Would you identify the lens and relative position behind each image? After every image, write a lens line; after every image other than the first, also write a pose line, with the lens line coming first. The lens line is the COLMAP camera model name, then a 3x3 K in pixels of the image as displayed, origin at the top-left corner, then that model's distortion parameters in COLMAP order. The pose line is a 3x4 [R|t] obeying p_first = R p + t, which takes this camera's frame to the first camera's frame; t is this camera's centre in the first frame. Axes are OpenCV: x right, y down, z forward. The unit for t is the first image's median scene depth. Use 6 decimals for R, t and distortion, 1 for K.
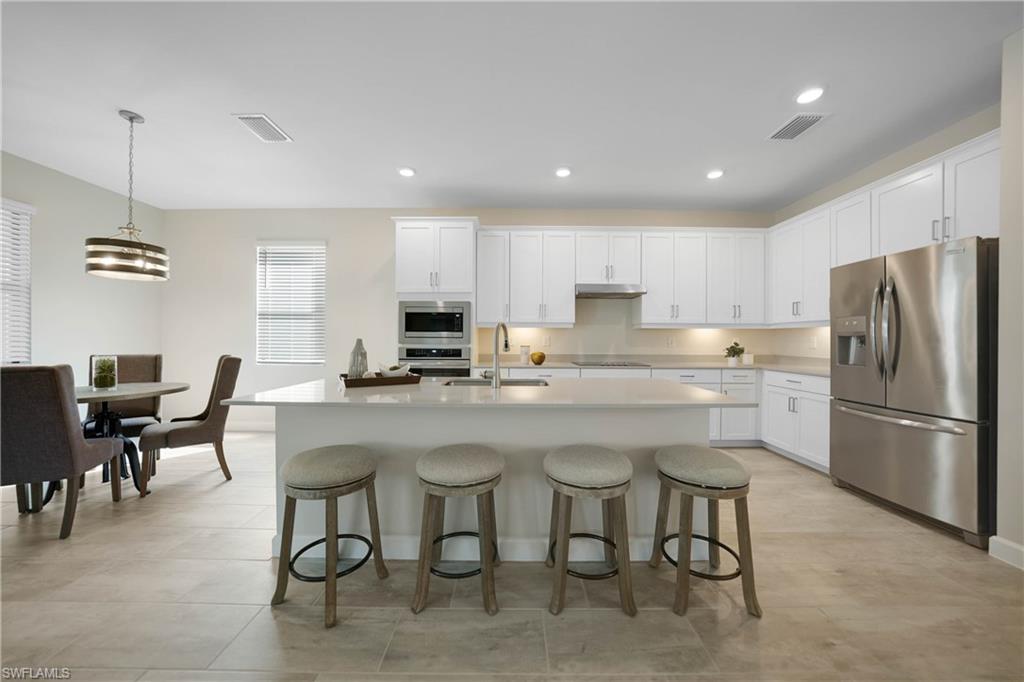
lens RADIAL K [[355.0, 0, 513.3], [0, 355.0, 339.8], [0, 0, 1]] dist [-0.021728, 0.004865]
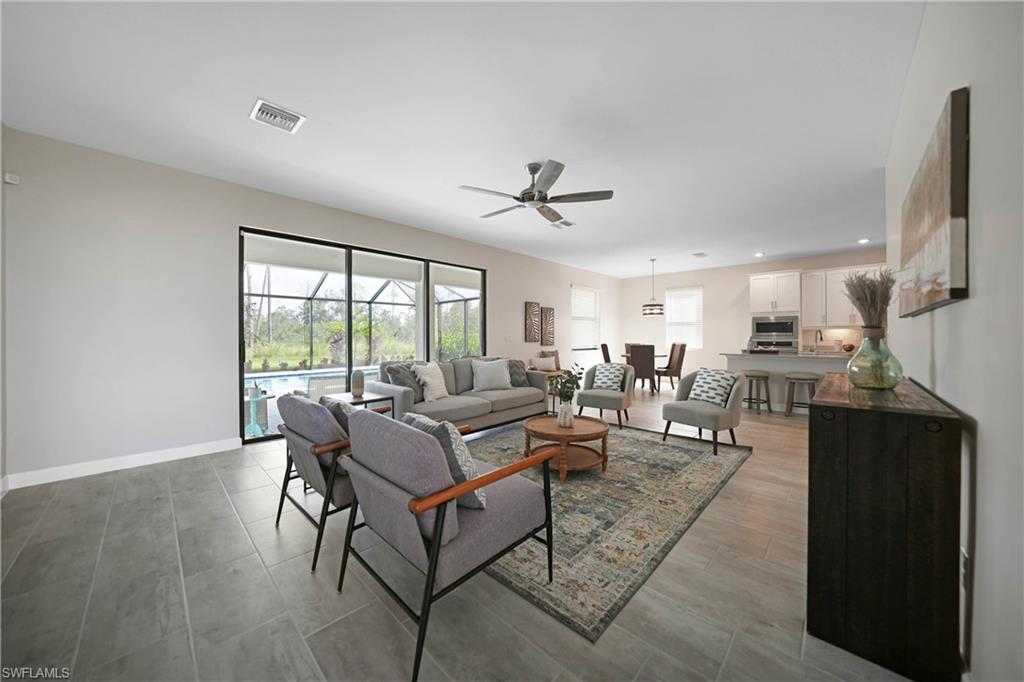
lens RADIAL K [[355.0, 0, 511.2], [0, 355.0, 336.6], [0, 0, 1]] dist [-0.021728, 0.004865]
pose [[0.717519, -0.007309, -0.696500, 0.077047], [0.001927, 0.999962, -0.008509, 0.011446], [0.696536, 0.004763, 0.717506, -1.324011]]
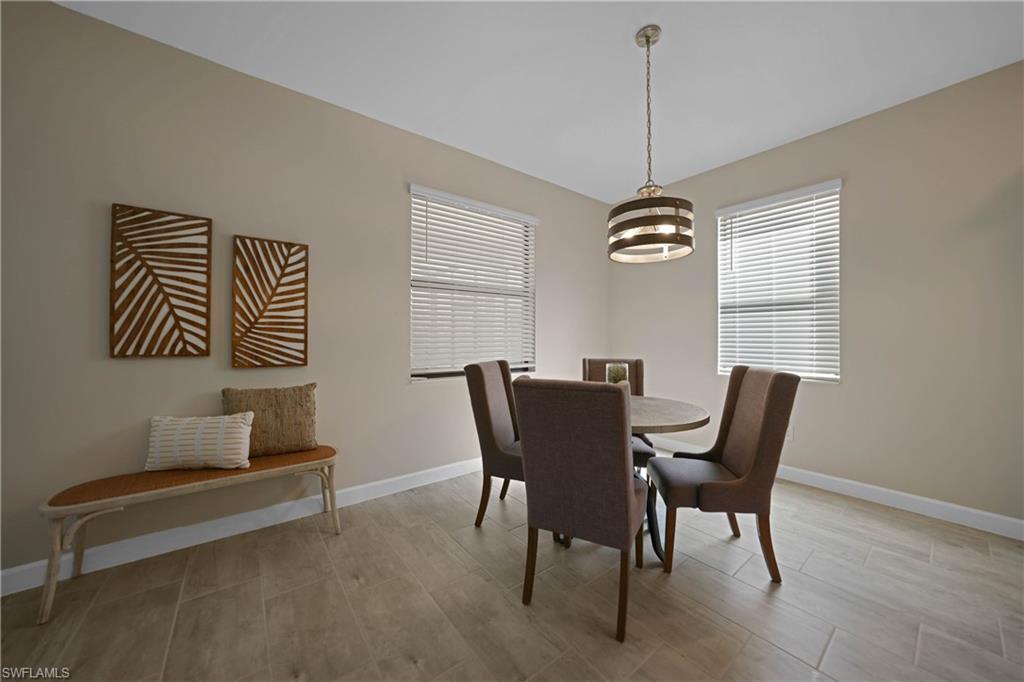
lens RADIAL K [[355.0, 0, 508.6], [0, 355.0, 338.8], [0, 0, 1]] dist [-0.021728, 0.004865]
pose [[0.605987, 0.000308, -0.795474, -0.468180], [-0.002873, 0.999994, -0.001802, -0.003494], [0.795469, 0.003377, 0.605985, 0.219888]]
